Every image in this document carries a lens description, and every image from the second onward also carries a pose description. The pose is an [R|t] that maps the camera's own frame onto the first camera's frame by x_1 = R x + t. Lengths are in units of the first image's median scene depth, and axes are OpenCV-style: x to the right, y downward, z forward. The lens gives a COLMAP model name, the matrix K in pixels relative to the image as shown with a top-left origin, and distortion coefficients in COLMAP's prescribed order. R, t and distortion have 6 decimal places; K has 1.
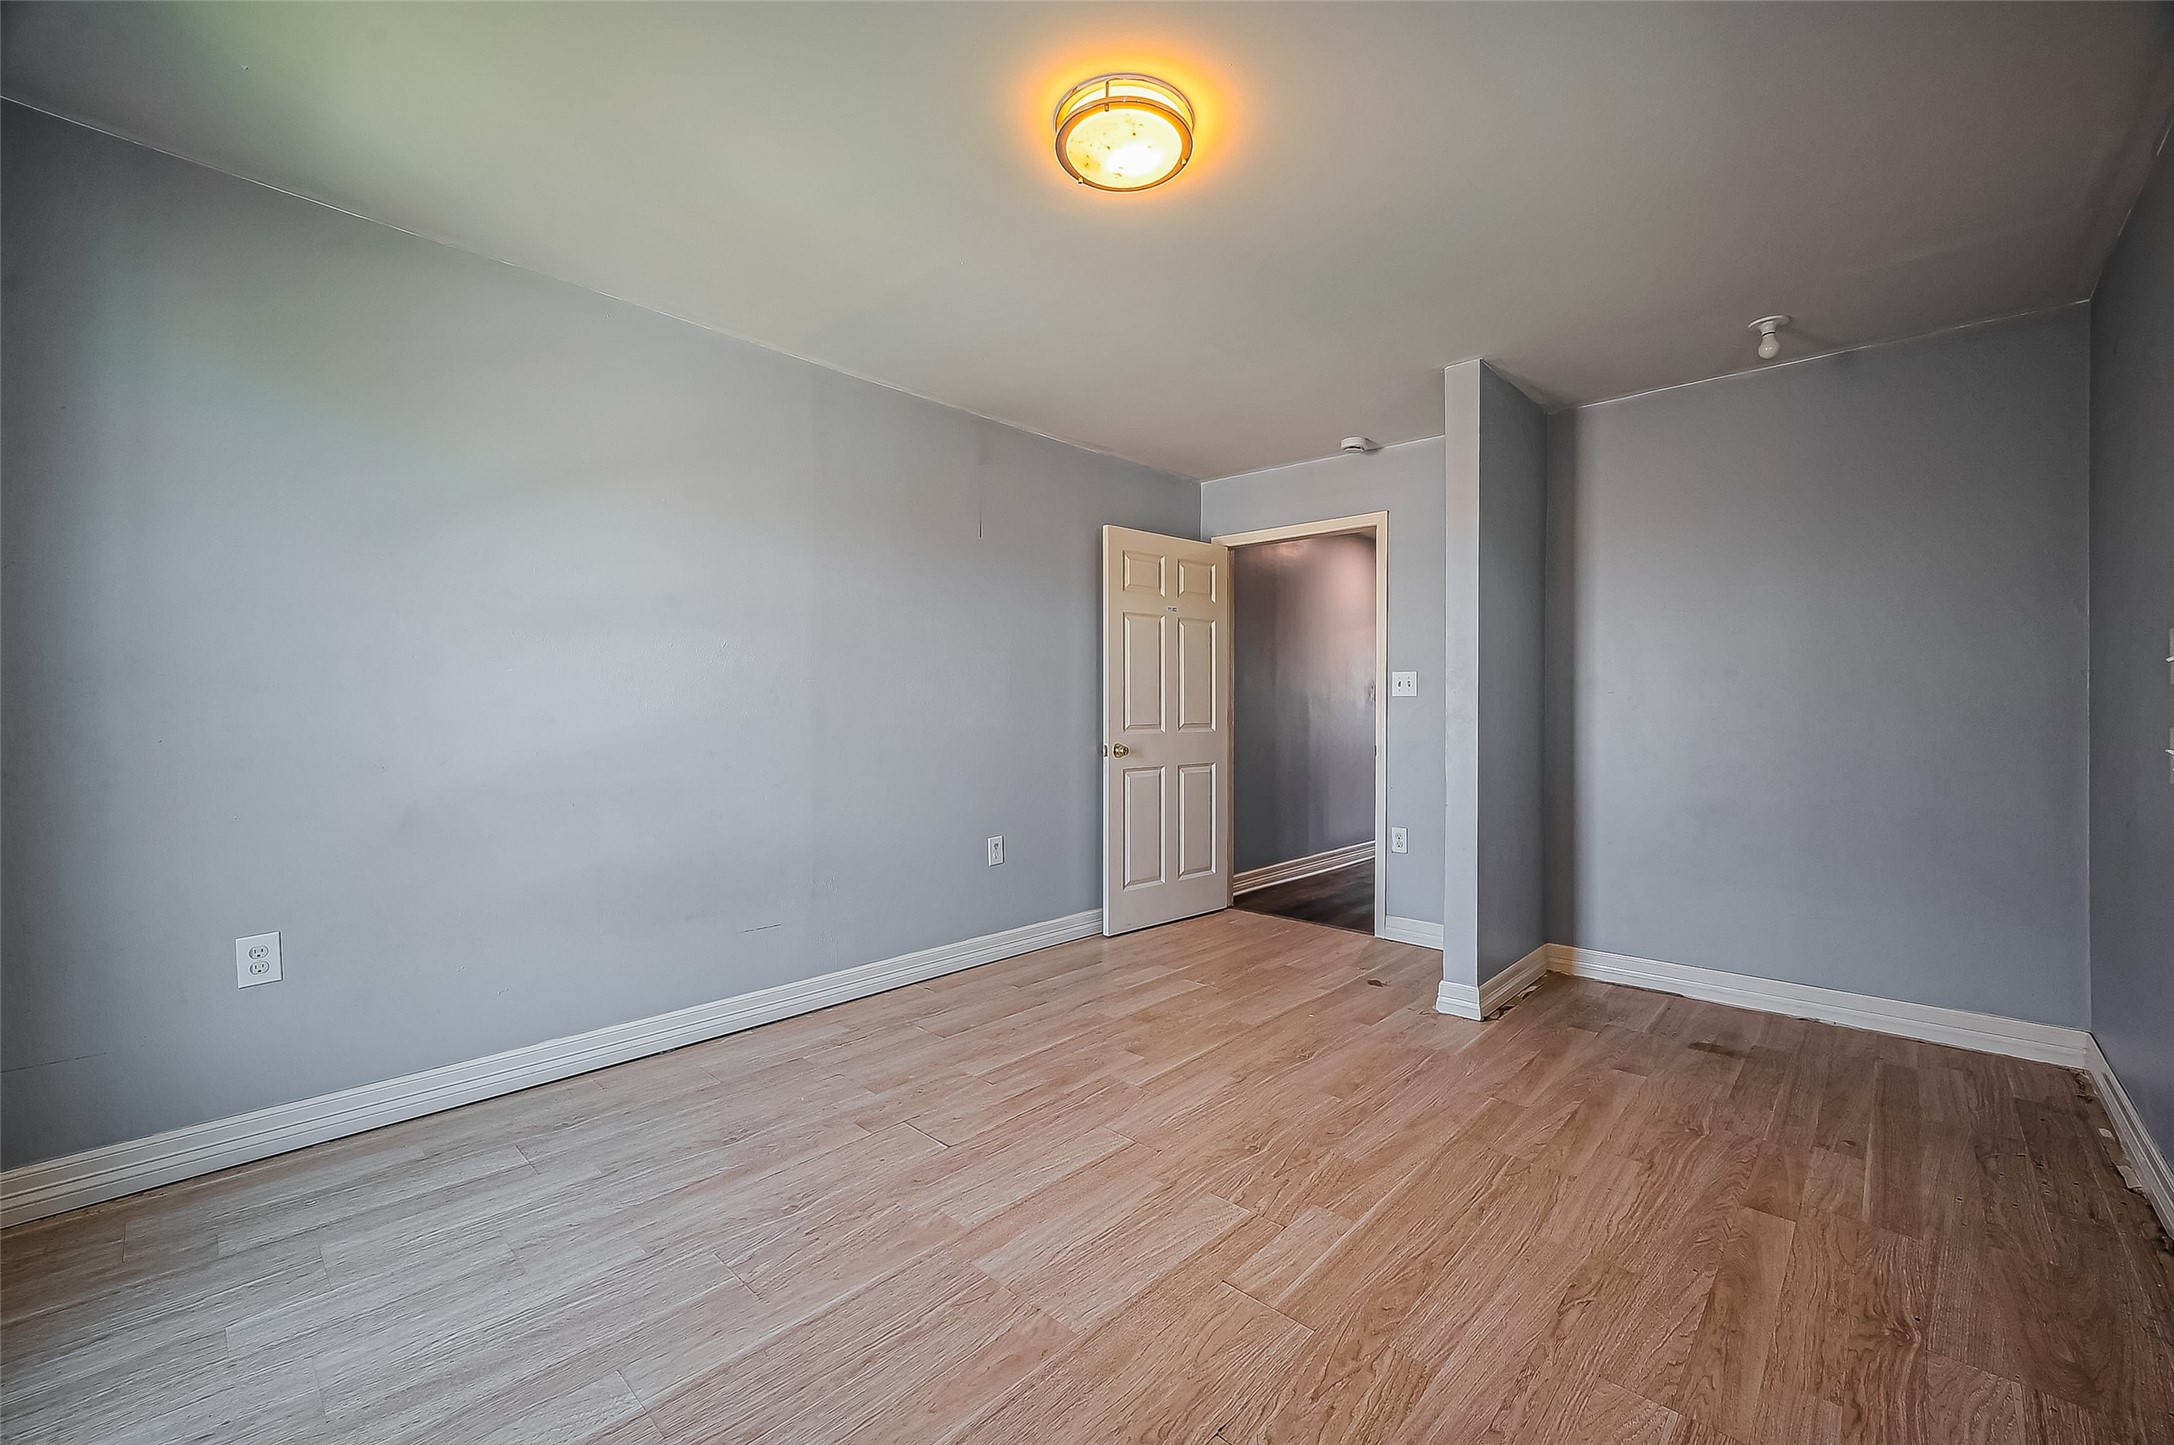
lens RADIAL K [[877.8, 0, 1087.0], [0, 877.8, 722.5], [0, 0, 1]] dist [0.000724, 0.000061]
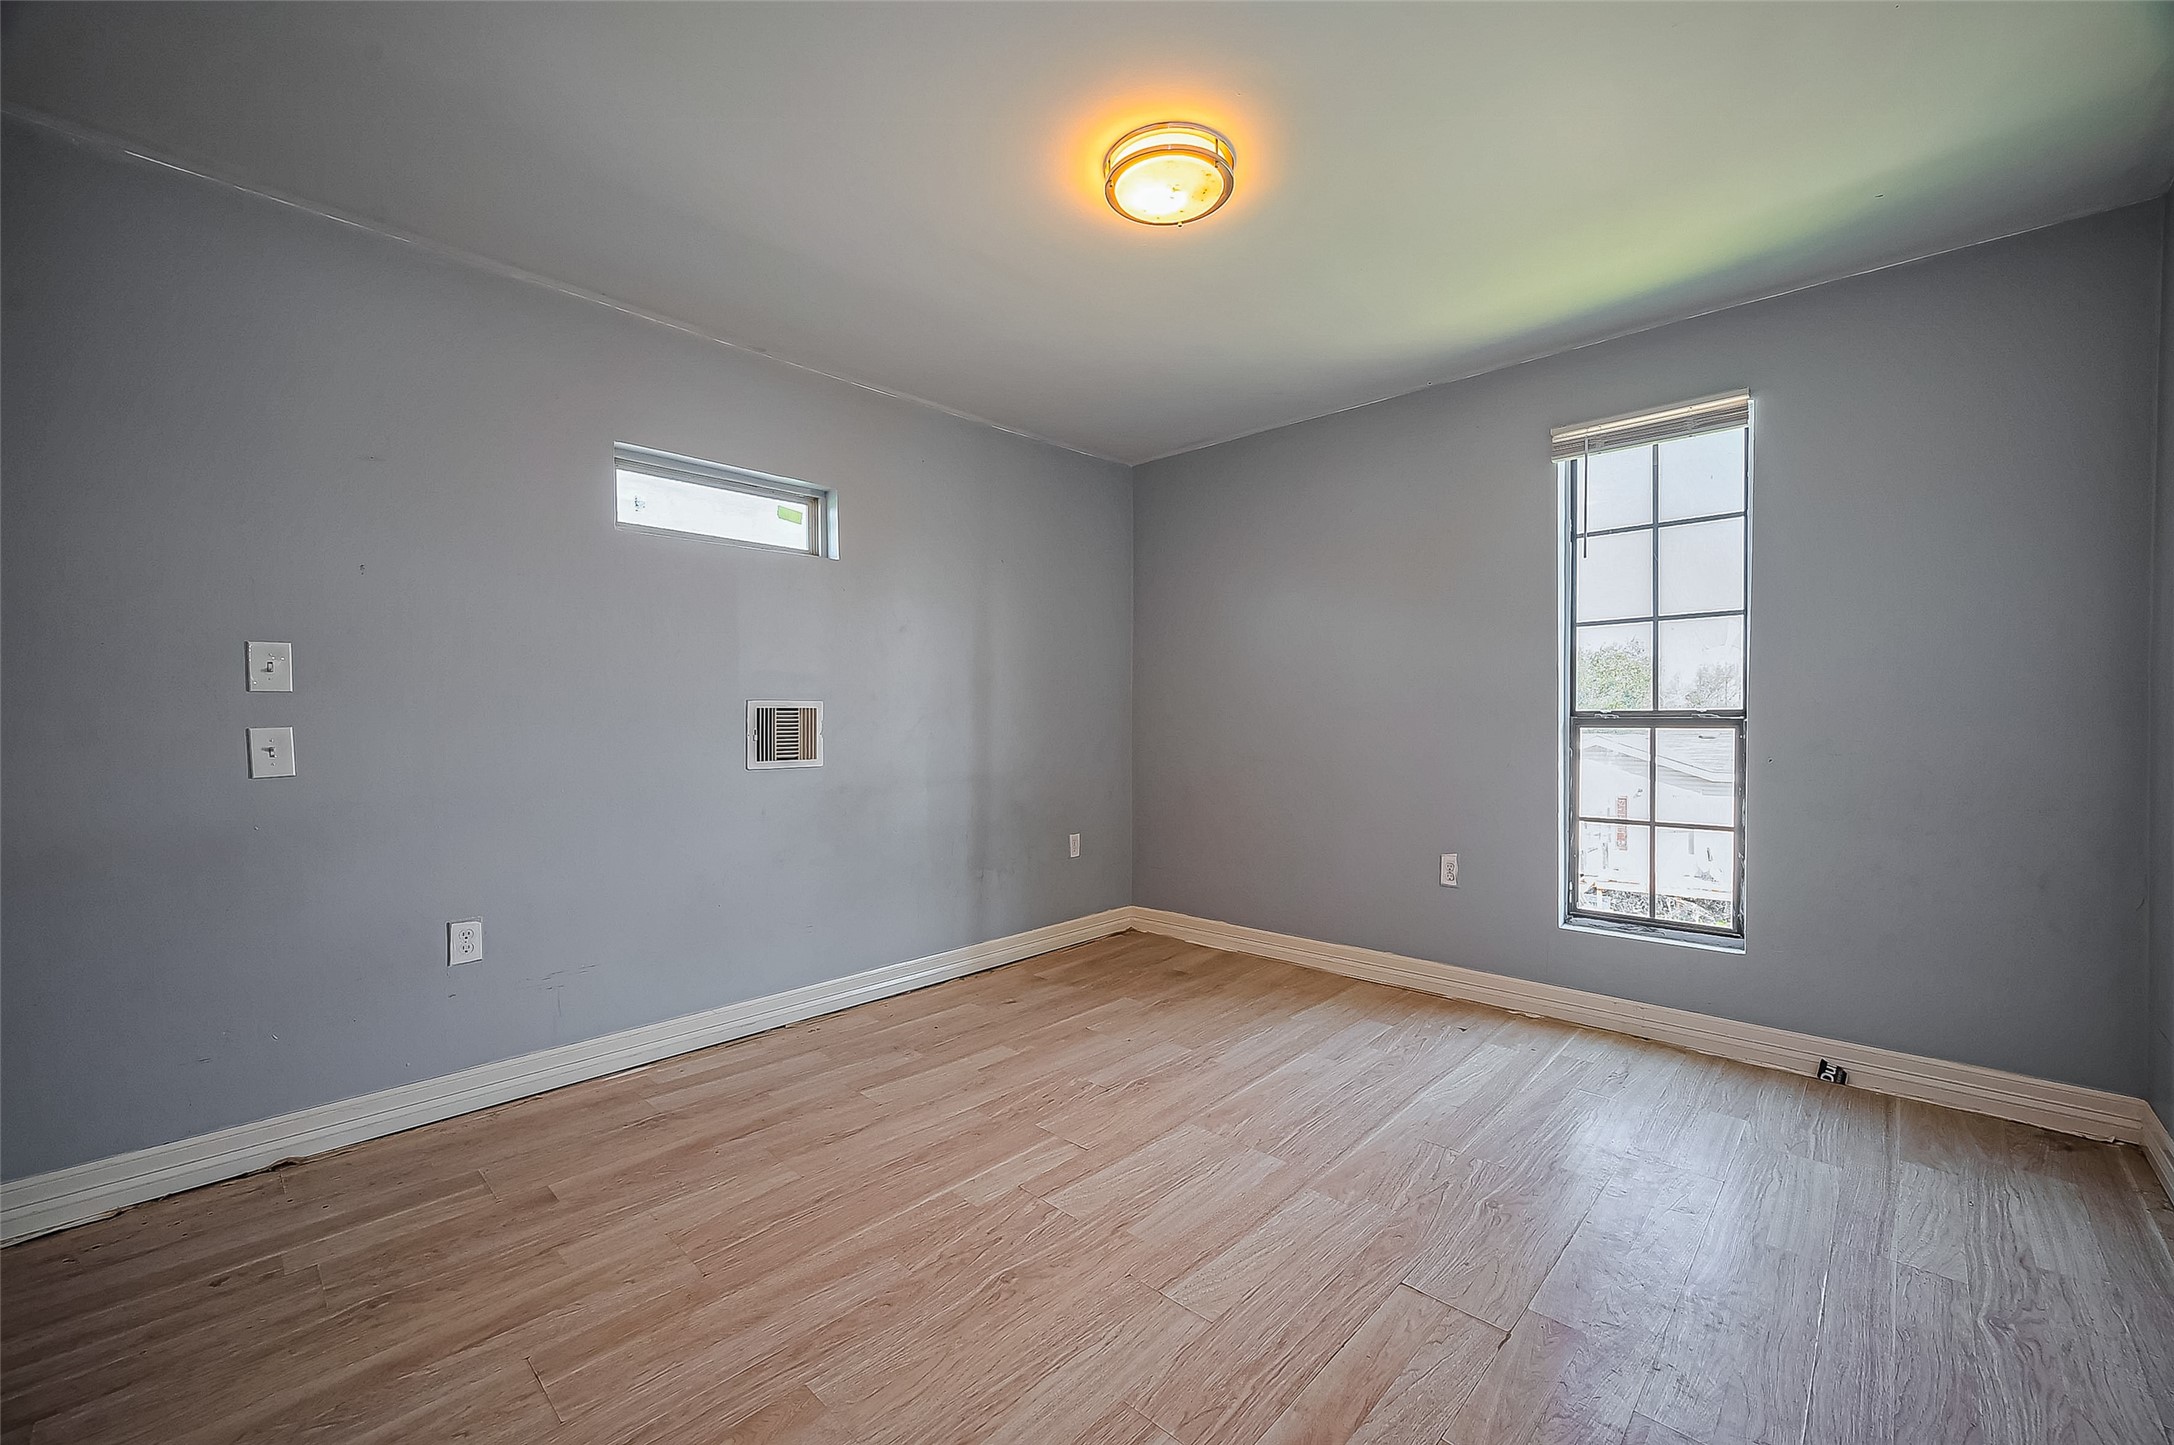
lens RADIAL K [[877.8, 0, 1087.0], [0, 877.8, 722.5], [0, 0, 1]] dist [0.000724, 0.000061]
pose [[-0.999997, -0.001731, 0.001806, 0.135728], [-0.001704, 0.999890, 0.014765, -0.020385], [-0.001831, 0.014762, -0.999889, 2.035967]]
